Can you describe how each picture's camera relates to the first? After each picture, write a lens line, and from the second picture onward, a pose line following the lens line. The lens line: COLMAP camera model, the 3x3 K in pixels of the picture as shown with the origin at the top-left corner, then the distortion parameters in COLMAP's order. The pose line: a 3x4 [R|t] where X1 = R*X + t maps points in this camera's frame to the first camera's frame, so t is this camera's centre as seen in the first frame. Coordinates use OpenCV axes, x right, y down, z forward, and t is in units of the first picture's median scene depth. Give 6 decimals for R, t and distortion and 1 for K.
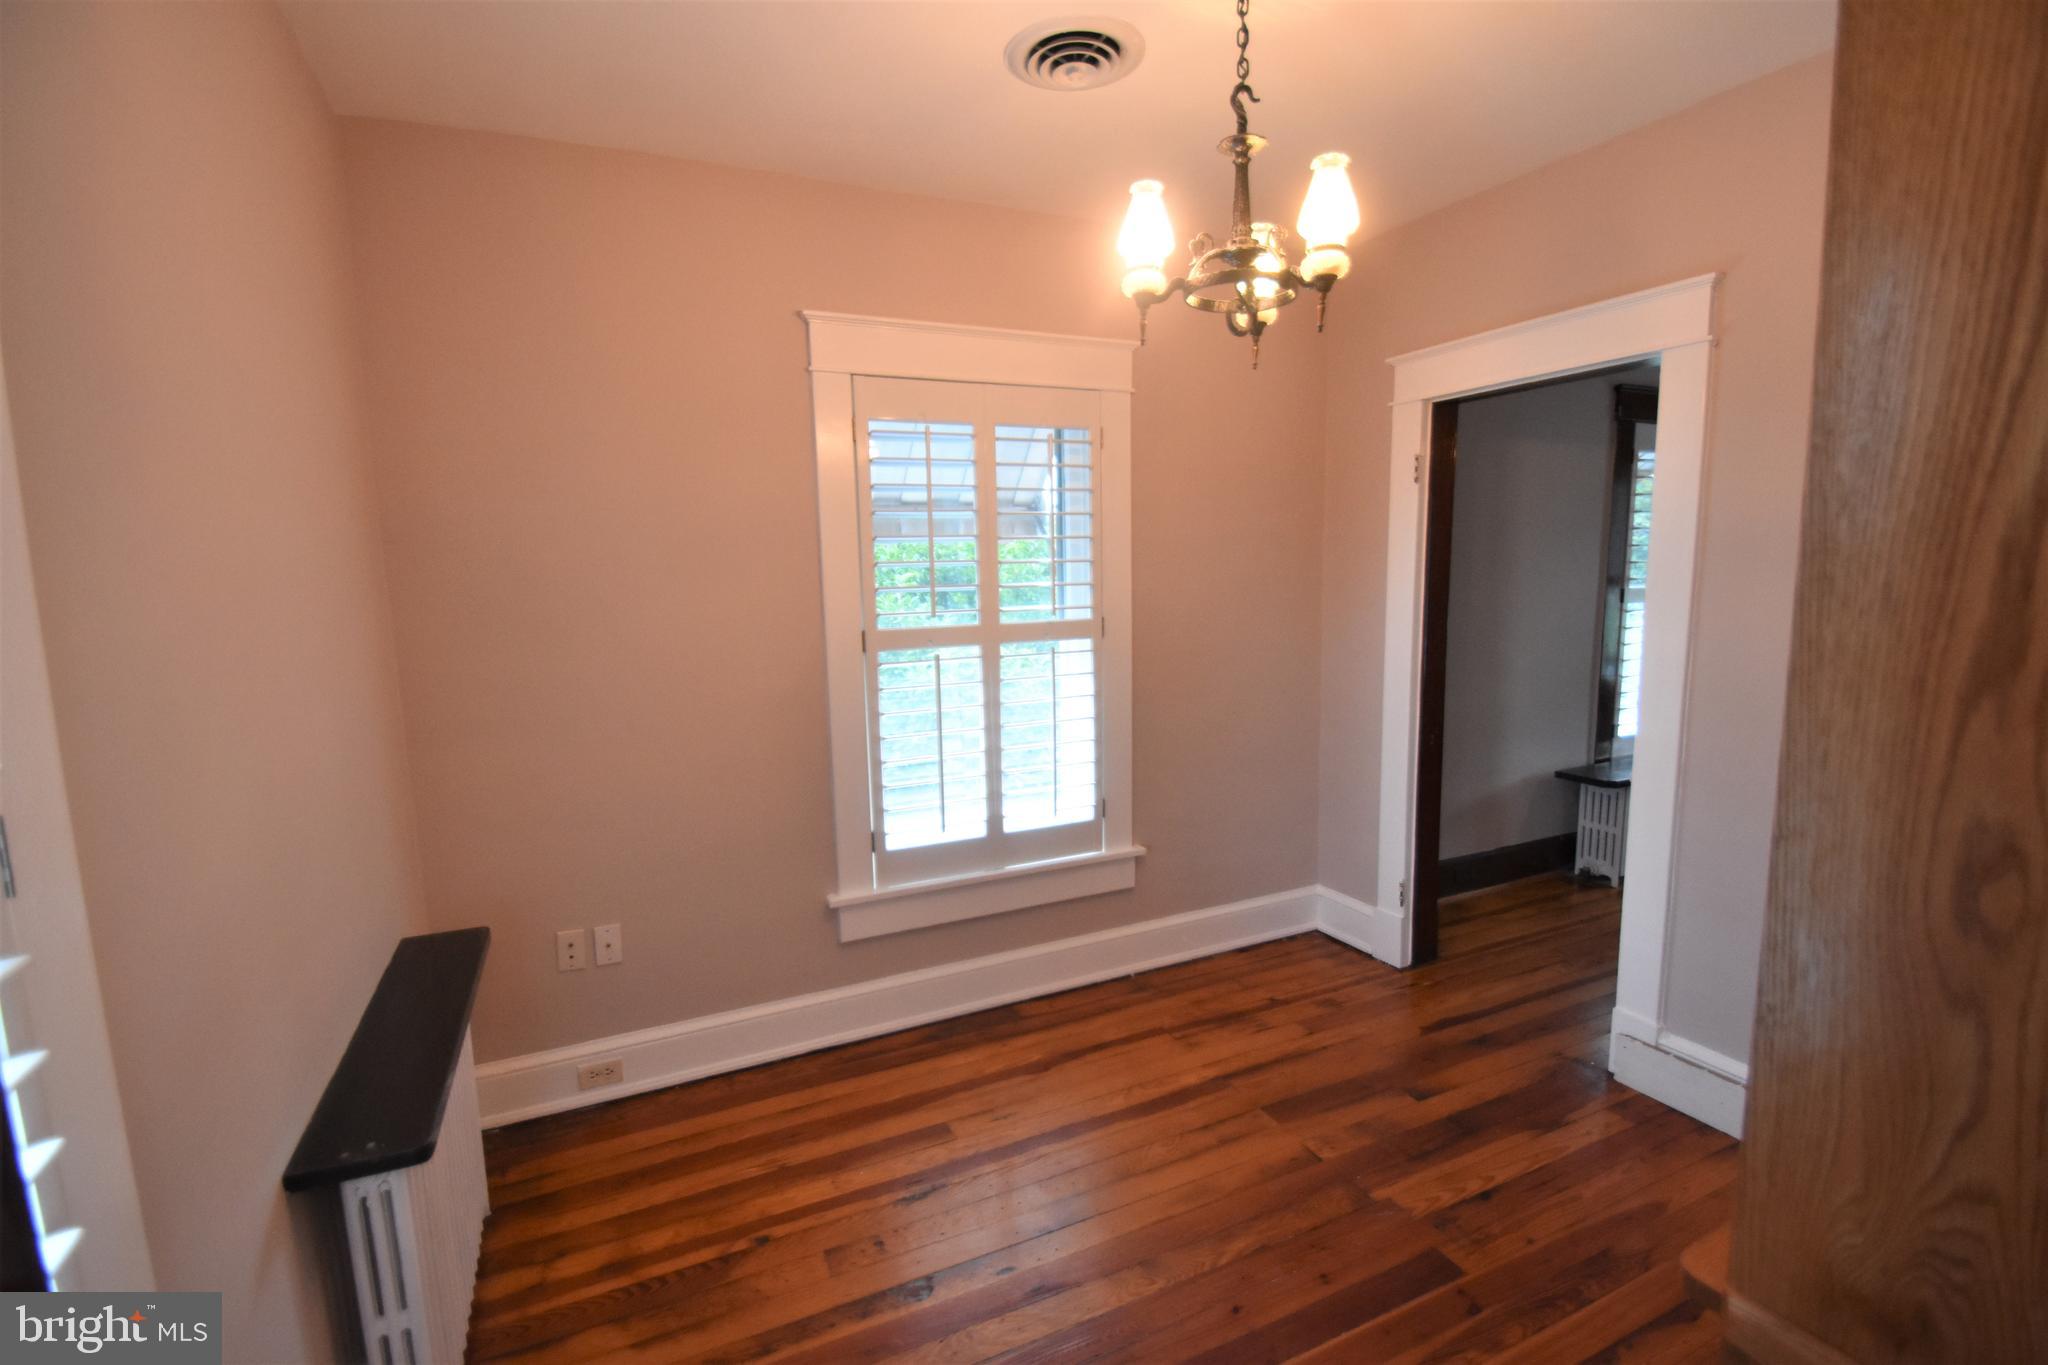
lens RADIAL K [[922.4, 0, 1019.8], [0, 922.4, 694.5], [0, 0, 1]] dist [0.000630, -0.003687]
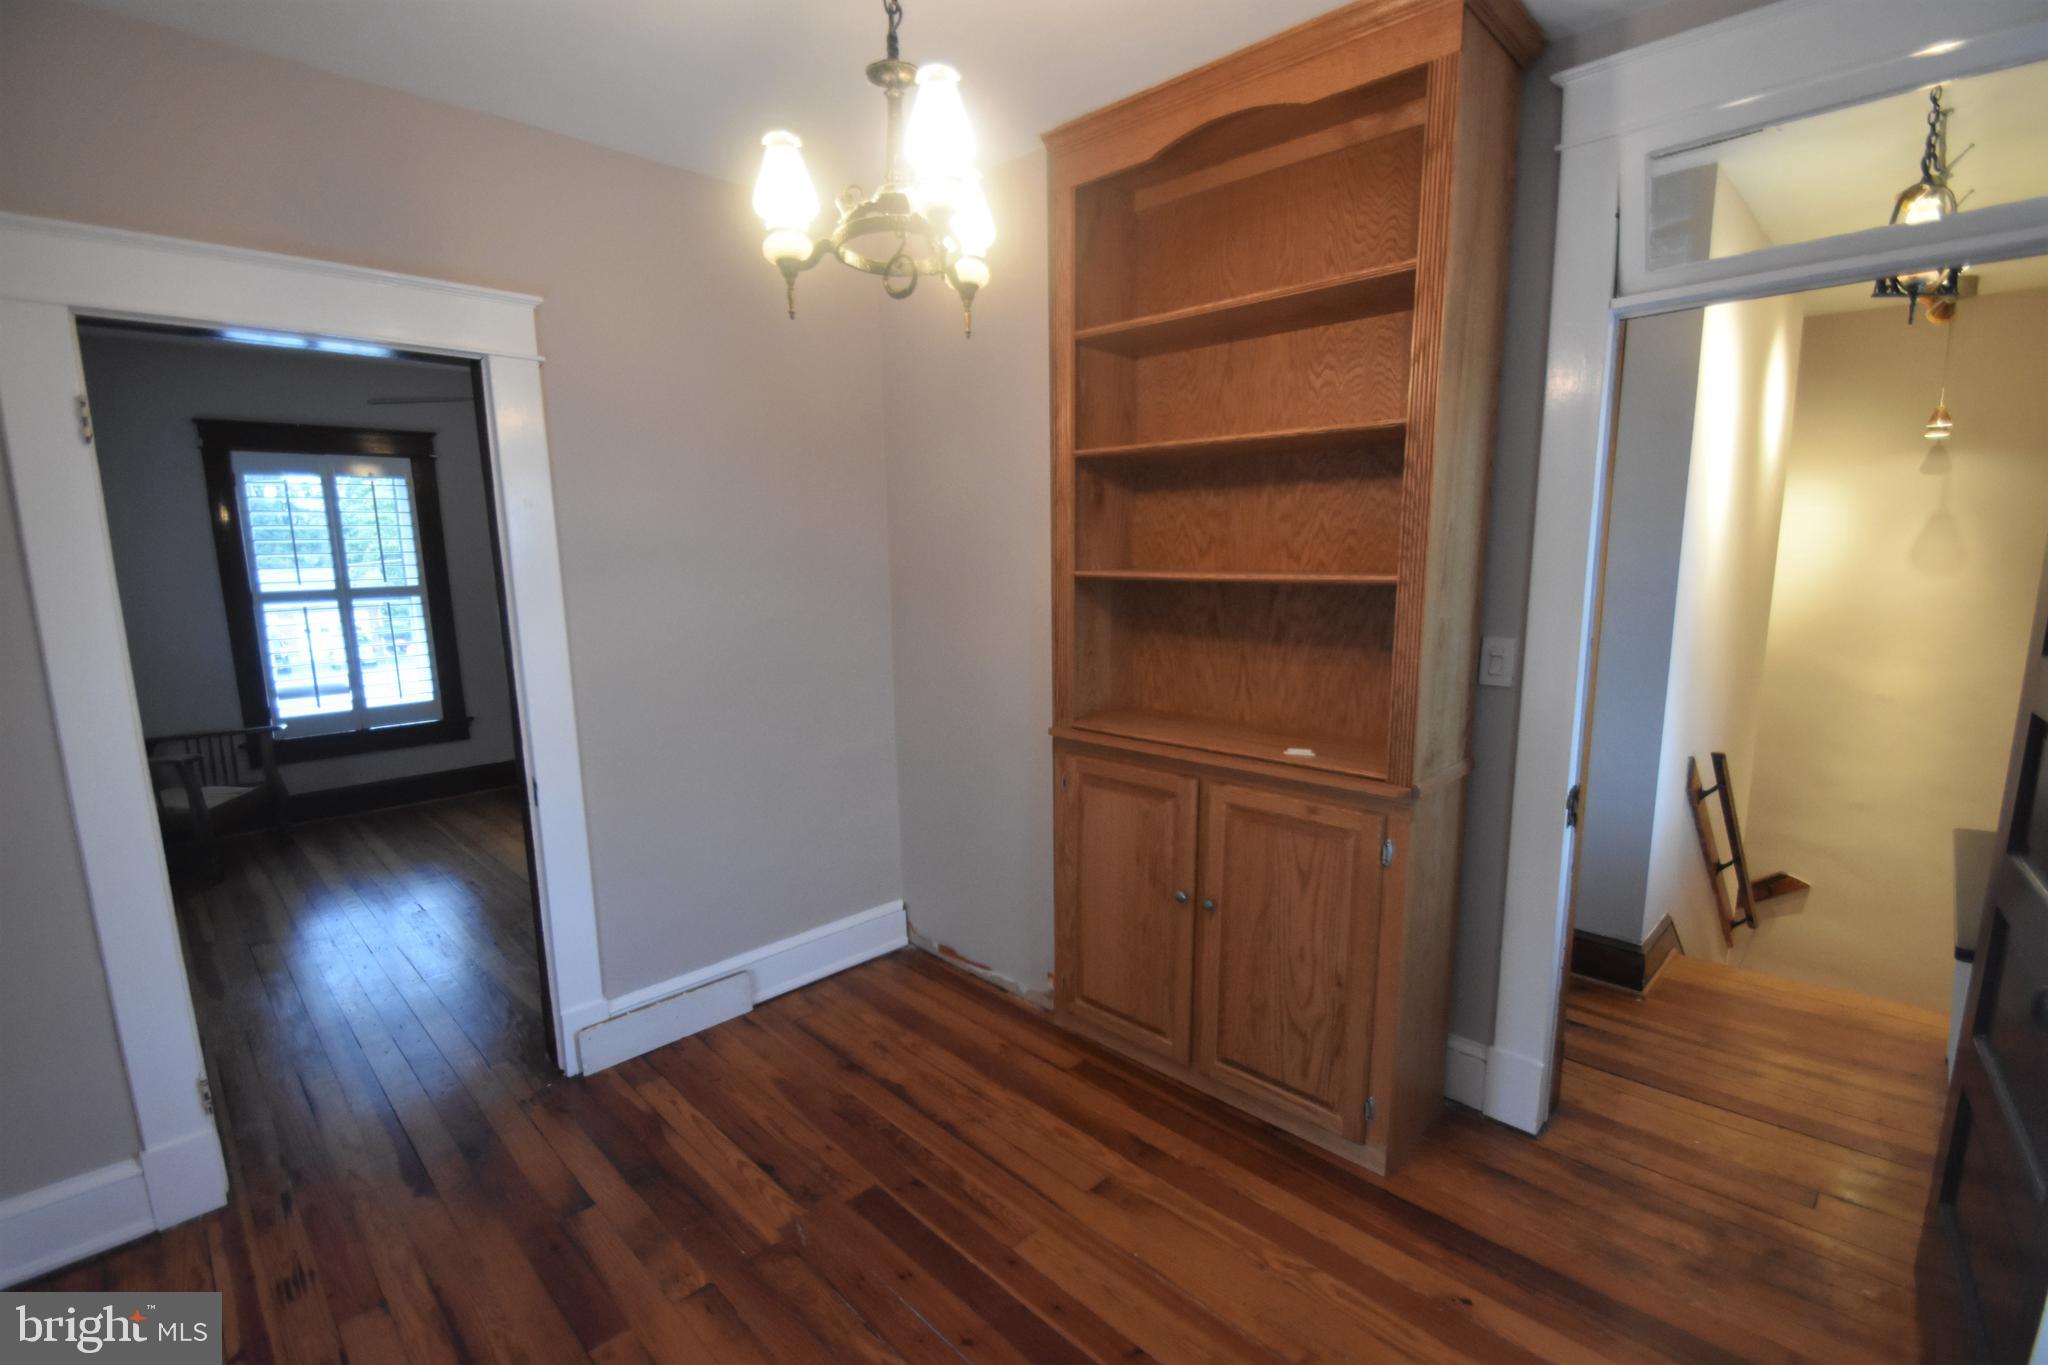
lens RADIAL K [[922.4, 0, 1018.5], [0, 922.4, 695.4], [0, 0, 1]] dist [0.000630, -0.003687]
pose [[-0.330669, -0.116824, 0.936488, -0.478268], [0.153344, 0.972471, 0.175458, -0.111742], [-0.931205, 0.201624, -0.303652, 0.889291]]
